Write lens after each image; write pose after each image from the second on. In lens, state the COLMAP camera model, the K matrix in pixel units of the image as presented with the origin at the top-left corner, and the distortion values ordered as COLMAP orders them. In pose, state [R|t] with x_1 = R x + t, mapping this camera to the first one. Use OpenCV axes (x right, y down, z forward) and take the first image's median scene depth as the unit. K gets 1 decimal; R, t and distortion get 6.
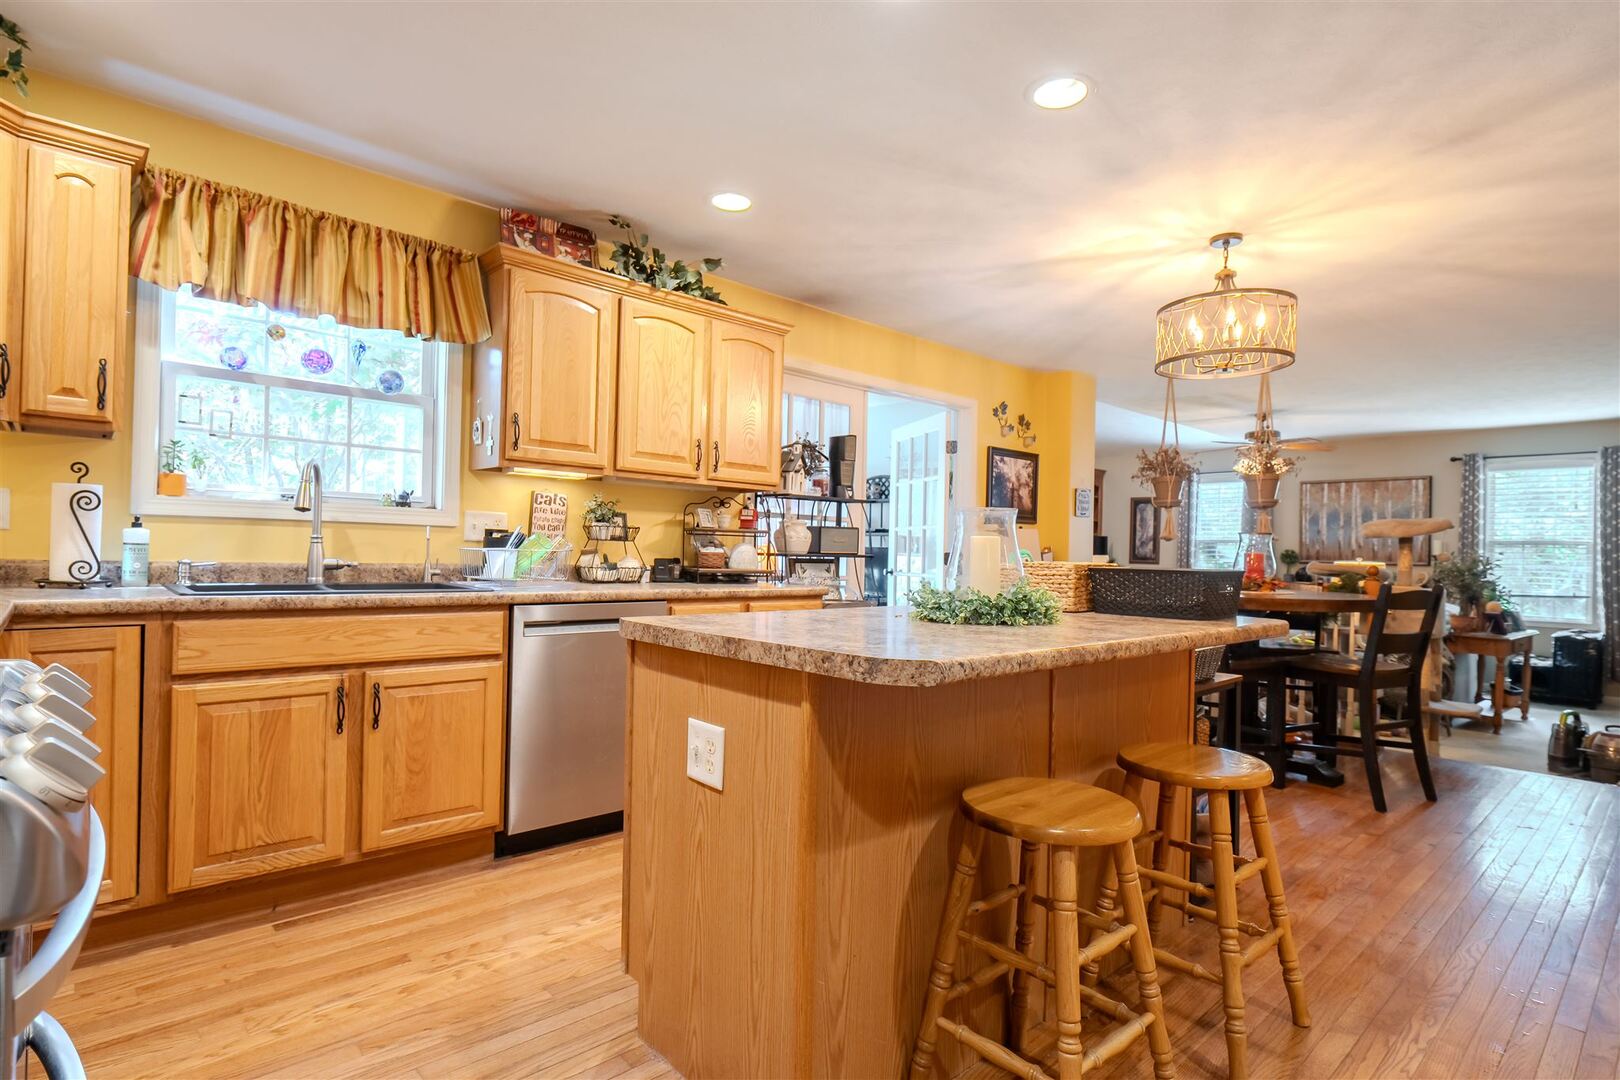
lens RADIAL K [[825.7, 0, 806.3], [0, 825.7, 547.0], [0, 0, 1]] dist [-0.001725, 0.001418]
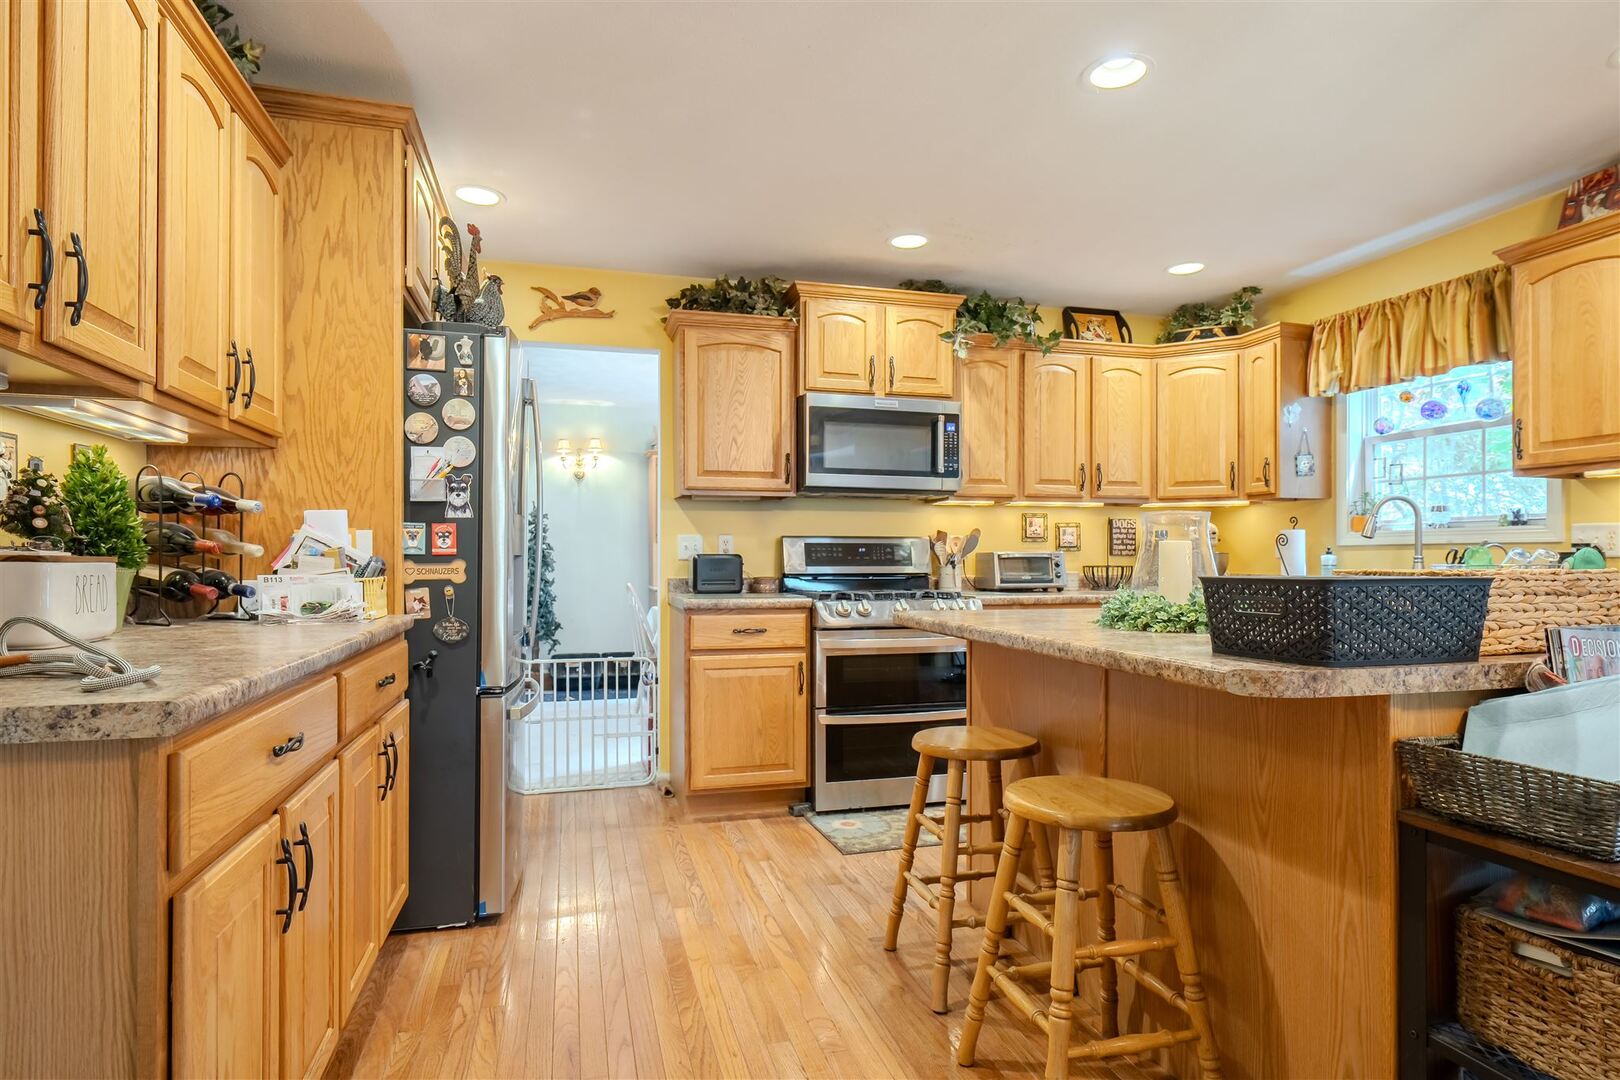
lens RADIAL K [[889.3, 0, 812.4], [0, 889.3, 546.7], [0, 0, 1]] dist [0.002495, 0.000010]
pose [[-0.455044, -0.038771, -0.889625, 1.090814], [-0.009410, 0.999205, -0.038734, 0.034648], [0.890419, -0.009254, -0.455047, 0.899040]]
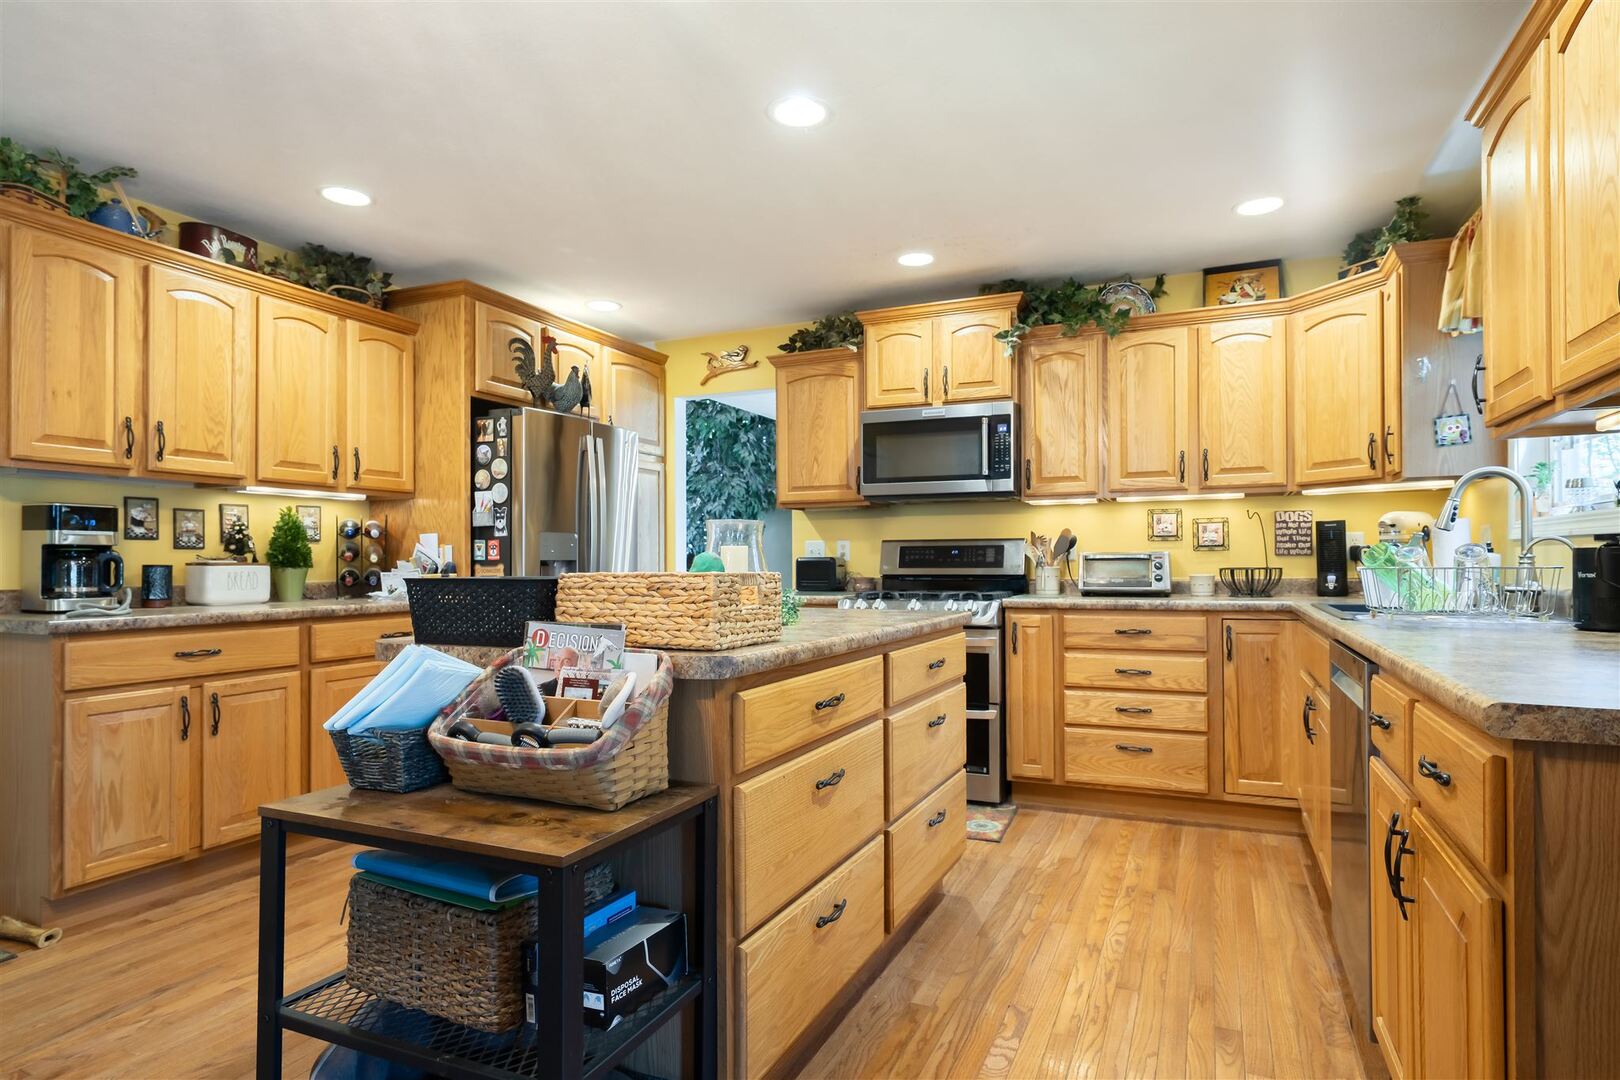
lens RADIAL K [[889.3, 0, 810.0], [0, 889.3, 550.9], [0, 0, 1]] dist [0.002495, 0.000010]
pose [[-0.918647, -0.028335, -0.394061, 0.480934], [-0.018937, 0.999436, -0.027717, 0.025049], [0.394624, -0.018000, -0.918666, 1.736164]]
